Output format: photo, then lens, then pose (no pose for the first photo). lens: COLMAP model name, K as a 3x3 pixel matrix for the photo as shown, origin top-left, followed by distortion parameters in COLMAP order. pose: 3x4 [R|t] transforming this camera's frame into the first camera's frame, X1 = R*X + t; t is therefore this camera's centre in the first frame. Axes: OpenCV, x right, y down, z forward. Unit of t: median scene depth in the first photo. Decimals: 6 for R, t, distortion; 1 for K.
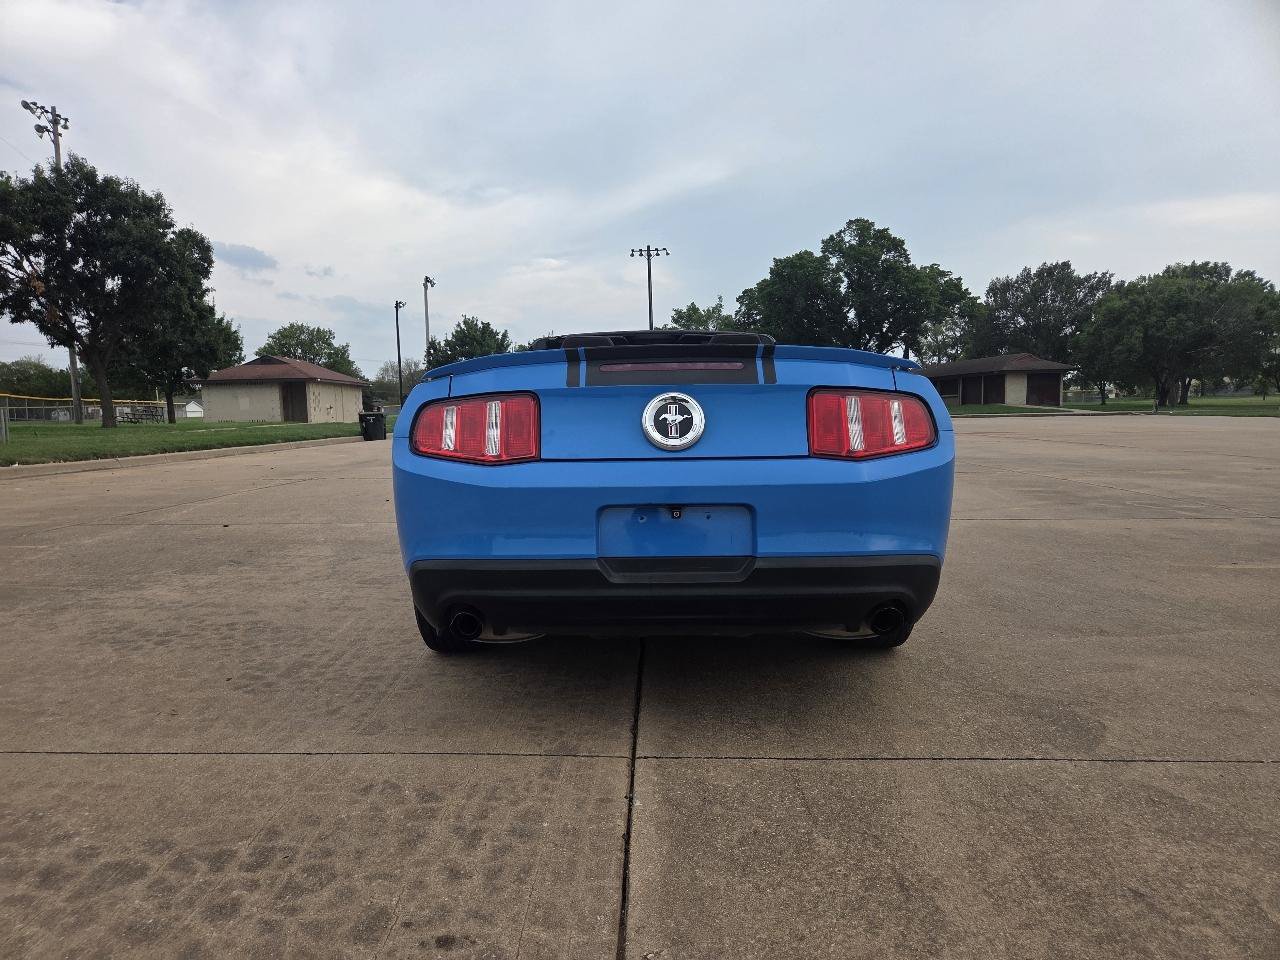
lens RADIAL K [[849.3, 0, 632.1], [0, 849.3, 497.2], [0, 0, 1]] dist [0.064111, -0.058533]
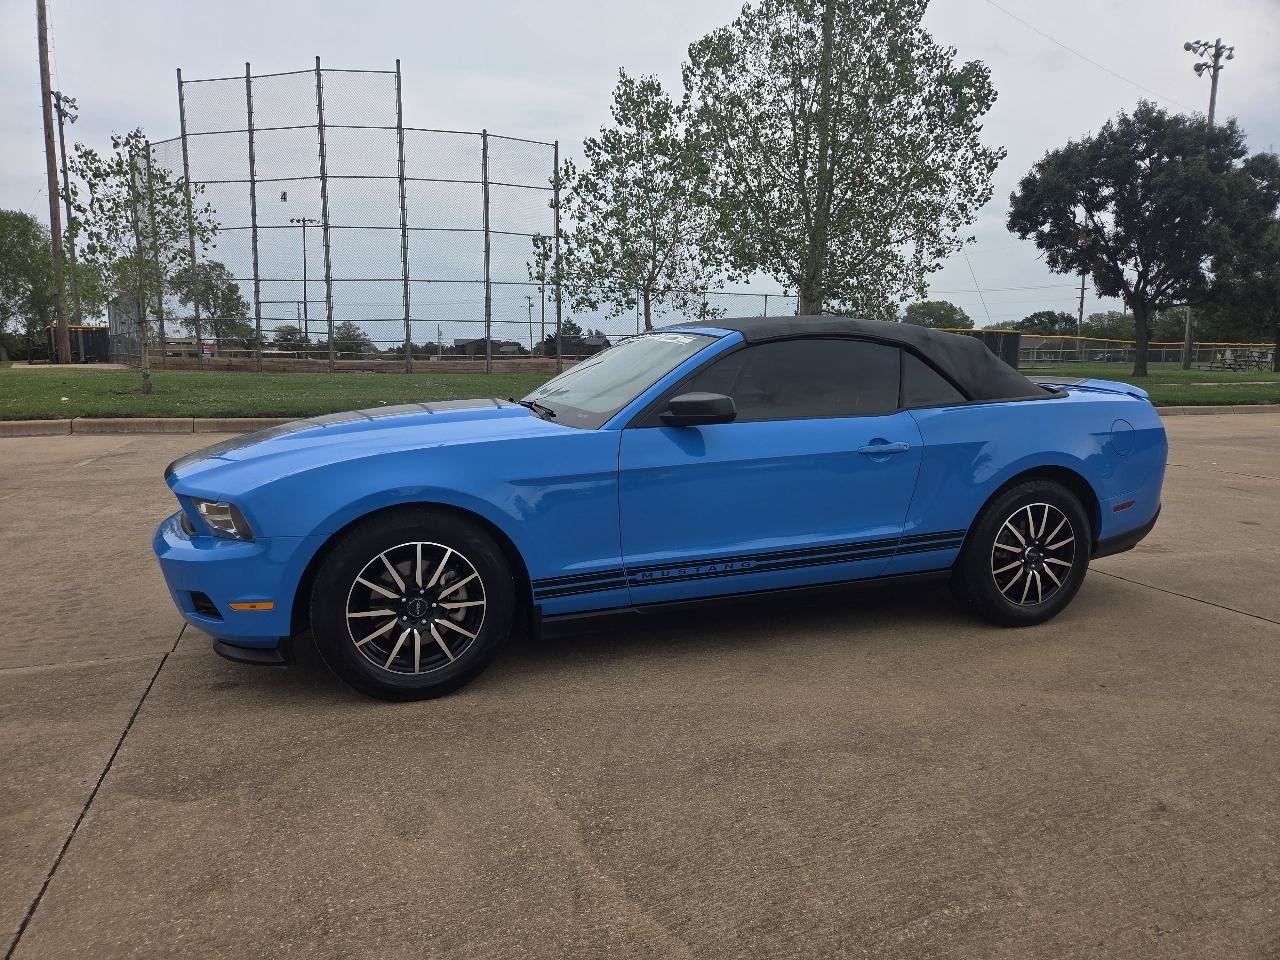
lens RADIAL K [[863.5, 0, 635.6], [0, 863.5, 482.7], [0, 0, 1]] dist [0.068938, -0.061296]
pose [[0.365593, 0.155214, -0.917742, 0.142620], [-0.109189, 0.986342, 0.123319, -0.023221], [0.924348, 0.055123, 0.377547, 0.098083]]
